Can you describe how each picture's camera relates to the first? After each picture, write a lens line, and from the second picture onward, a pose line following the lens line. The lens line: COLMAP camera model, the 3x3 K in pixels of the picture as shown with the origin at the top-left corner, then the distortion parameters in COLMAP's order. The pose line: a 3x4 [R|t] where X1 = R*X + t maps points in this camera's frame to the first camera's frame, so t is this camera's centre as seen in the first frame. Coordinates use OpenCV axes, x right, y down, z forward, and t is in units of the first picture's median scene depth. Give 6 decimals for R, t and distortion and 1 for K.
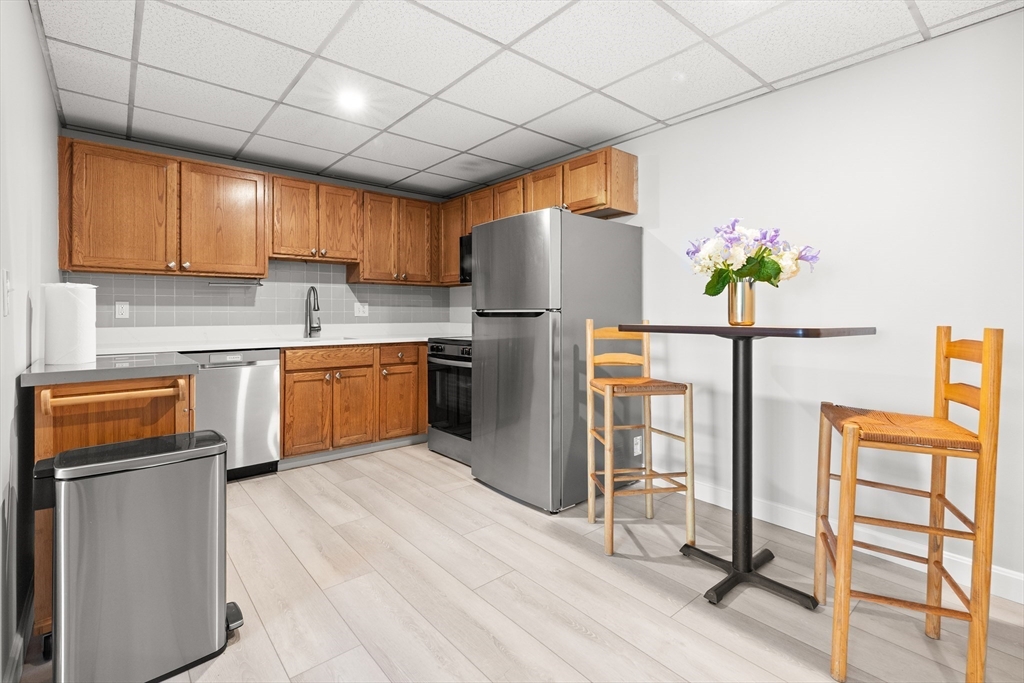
lens RADIAL K [[469.4, 0, 517.9], [0, 469.4, 312.7], [0, 0, 1]] dist [0.004496, 0.000193]
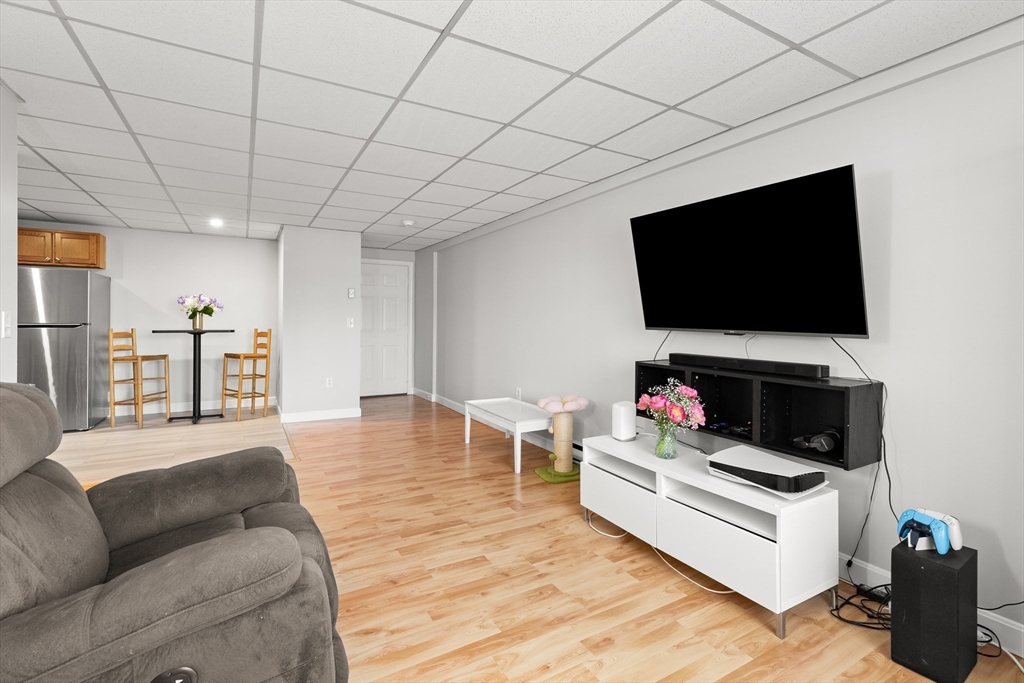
lens RADIAL K [[471.9, 0, 510.9], [0, 471.9, 319.6], [0, 0, 1]] dist [0.006156, -0.000557]
pose [[0.196695, 0.000799, 0.980464, -1.211716], [-0.007638, 0.999971, 0.000718, -0.030687], [-0.980435, -0.007630, 0.196695, -0.875379]]
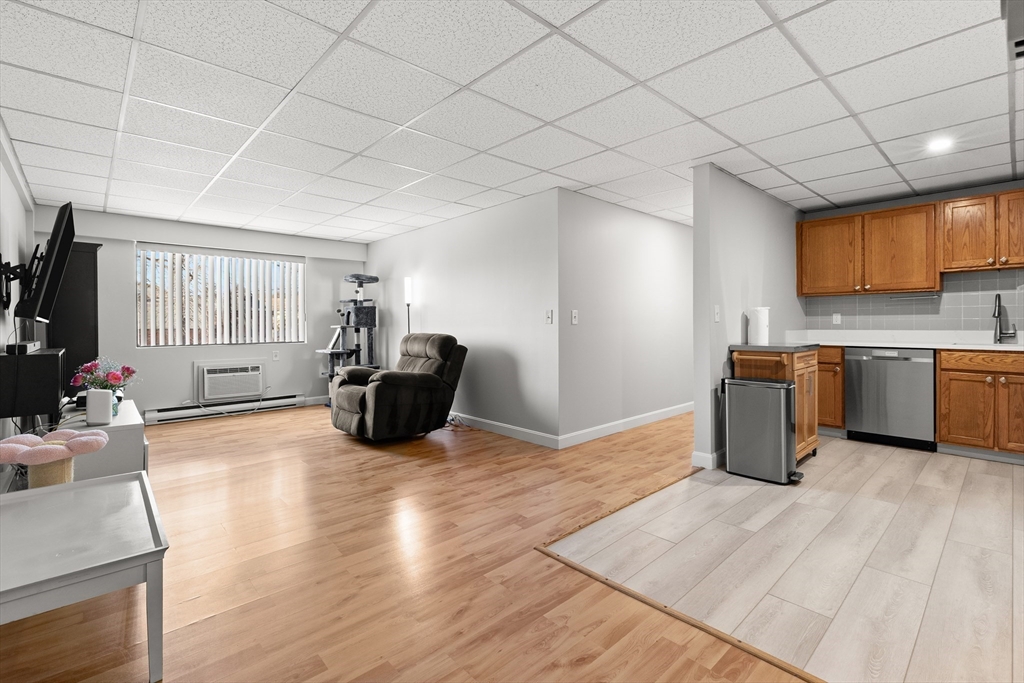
lens RADIAL K [[462.7, 0, 513.6], [0, 462.7, 325.3], [0, 0, 1]] dist [0.001506, 0.000213]
pose [[0.034940, 0.003721, -0.999382, 0.660765], [0.006220, 0.999973, 0.003941, 0.003055], [0.999370, -0.006354, 0.034915, -0.120504]]
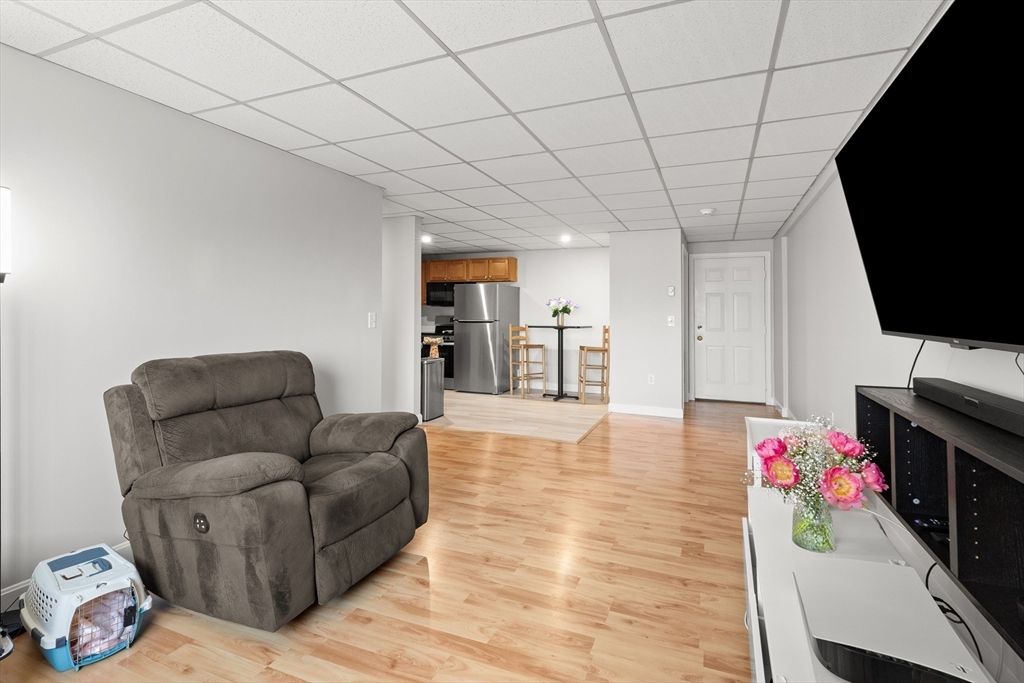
lens RADIAL K [[475.1, 0, 523.0], [0, 475.1, 303.7], [0, 0, 1]] dist [0.001276, -0.000191]
pose [[0.891285, 0.015136, 0.453191, -0.866086], [-0.005147, 0.999716, -0.023266, -0.033129], [-0.453414, 0.018404, 0.891110, -1.275214]]
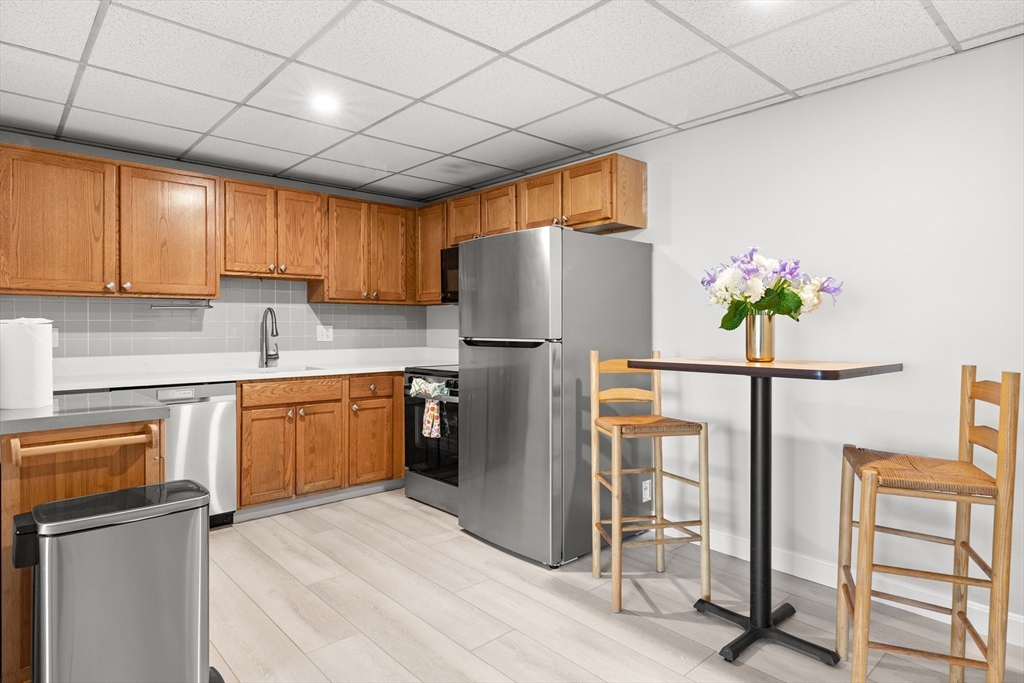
lens RADIAL K [[573.8, 0, 512.5], [0, 573.8, 328.6], [0, 0, 1]] dist [0.005001, 0.000077]
pose [[0.999681, -0.001034, 0.025221, -0.024605], [0.000918, 0.999989, 0.004620, -0.027044], [-0.025226, -0.004595, 0.999671, -0.072633]]
